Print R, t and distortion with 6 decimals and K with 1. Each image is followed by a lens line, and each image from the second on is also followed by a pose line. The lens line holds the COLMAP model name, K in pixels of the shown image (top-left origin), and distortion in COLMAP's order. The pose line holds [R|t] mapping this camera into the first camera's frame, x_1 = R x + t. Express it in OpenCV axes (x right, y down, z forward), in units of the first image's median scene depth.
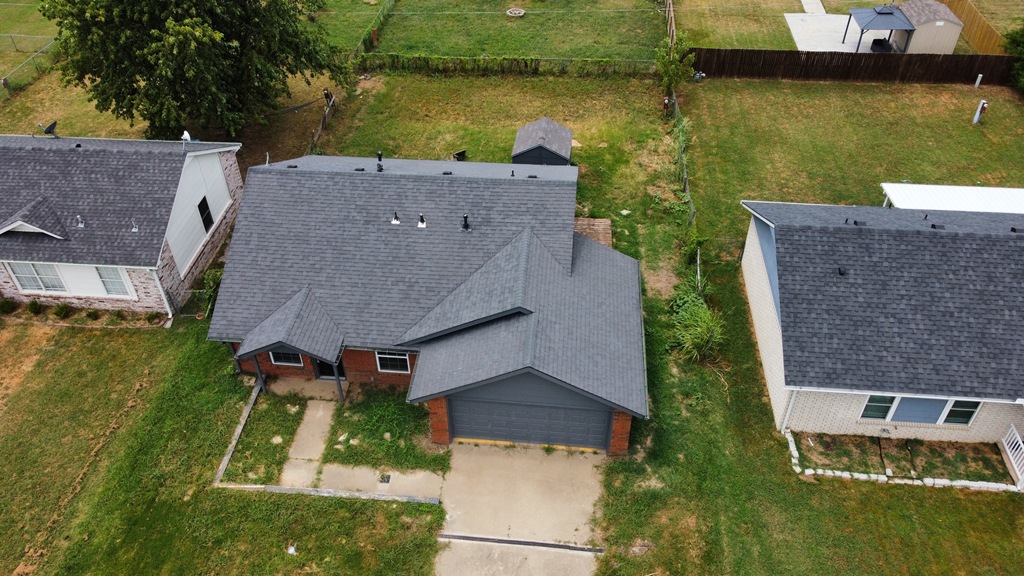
lens RADIAL K [[779.2, 0, 509.0], [0, 779.2, 285.2], [0, 0, 1]] dist [-0.005854, 0.001902]
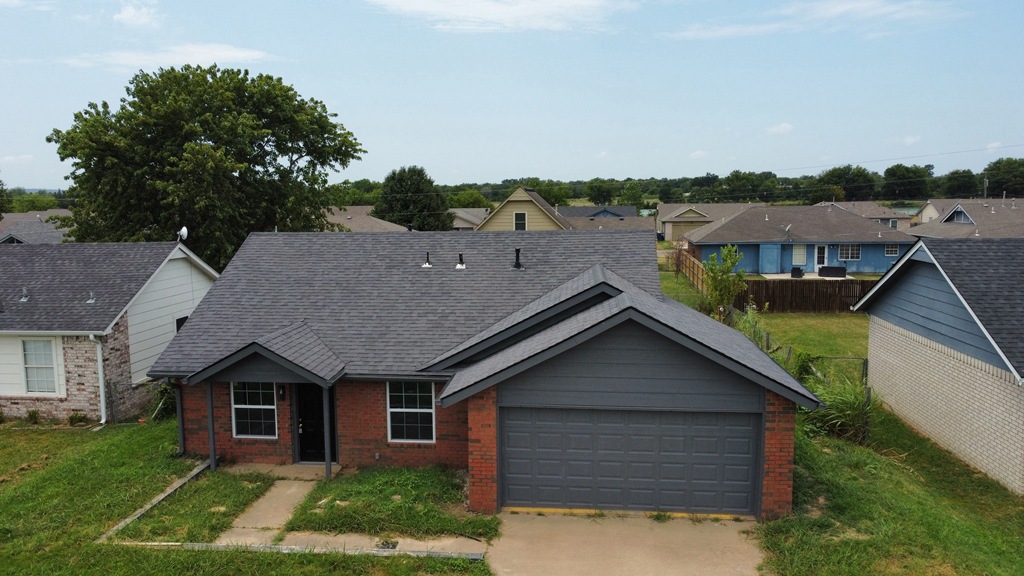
lens RADIAL K [[779.2, 0, 508.5], [0, 779.2, 285.8], [0, 0, 1]] dist [-0.005854, 0.001902]
pose [[0.999983, 0.003175, -0.004800, -0.063724], [-0.005307, 0.831436, -0.555596, 0.392128], [0.002227, 0.555612, 0.831439, 0.384825]]
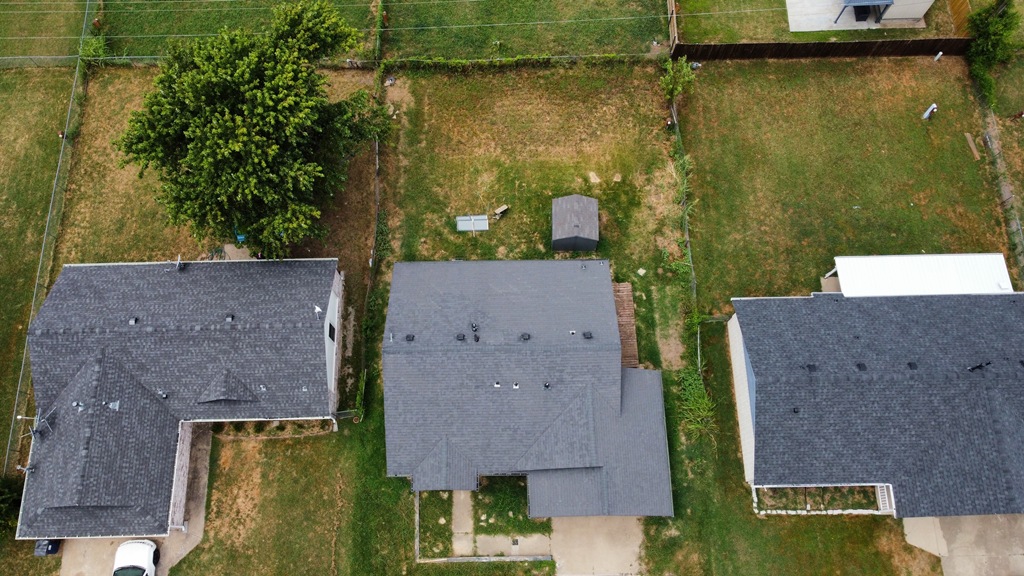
lens RADIAL K [[779.2, 0, 508.7], [0, 779.2, 283.2], [0, 0, 1]] dist [-0.005854, 0.001902]
pose [[0.993542, -0.106097, 0.040227, -0.172534], [0.070390, 0.854379, 0.514862, -1.044345], [-0.088995, -0.508705, 0.856329, -0.147376]]
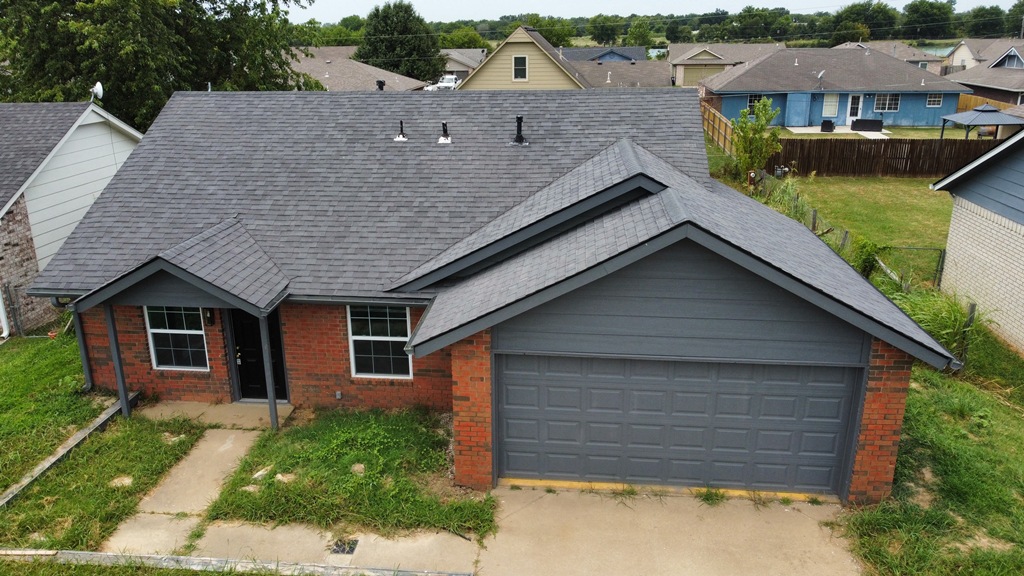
lens RADIAL K [[779.2, 0, 509.7], [0, 779.2, 285.1], [0, 0, 1]] dist [-0.005854, 0.001902]
pose [[0.999993, 0.003603, -0.000360, -0.065216], [-0.003468, 0.924329, -0.381580, 0.265730], [-0.001042, 0.381579, 0.924336, 0.521538]]
